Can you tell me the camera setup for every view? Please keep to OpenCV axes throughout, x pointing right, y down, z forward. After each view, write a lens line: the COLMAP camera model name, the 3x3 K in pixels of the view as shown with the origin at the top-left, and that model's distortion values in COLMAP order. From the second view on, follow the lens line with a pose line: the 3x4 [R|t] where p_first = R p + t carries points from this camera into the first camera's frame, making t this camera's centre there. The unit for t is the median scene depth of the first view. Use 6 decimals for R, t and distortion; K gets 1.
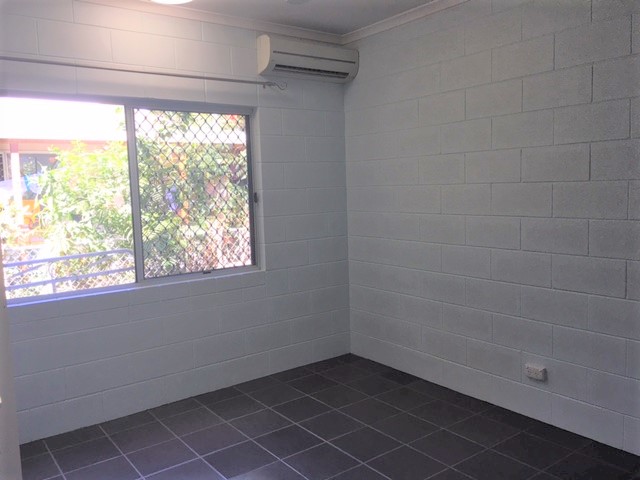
lens RADIAL K [[547.1, 0, 320.0], [0, 547.1, 240.0], [0, 0, 1]] dist [0.022511, -0.001173]
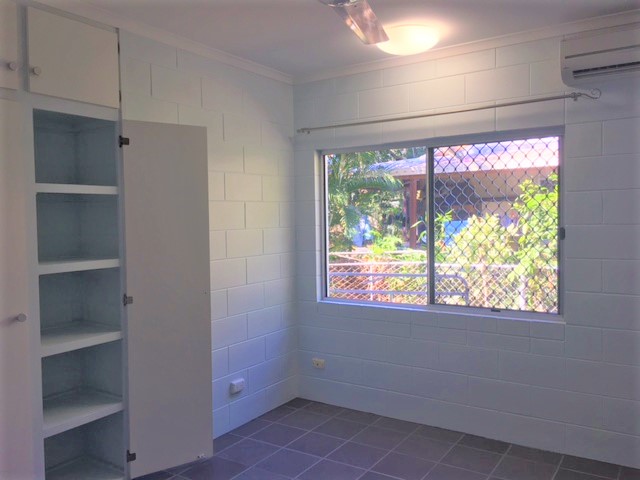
lens RADIAL K [[518.0, 0, 320.0], [0, 518.0, 240.0], [0, 0, 1]] dist [0.003162, -0.002788]
pose [[0.347652, 0.063459, -0.935474, 0.443501], [-0.094391, 0.995007, 0.032419, -0.053107], [0.932860, 0.077030, 0.351906, 0.344363]]
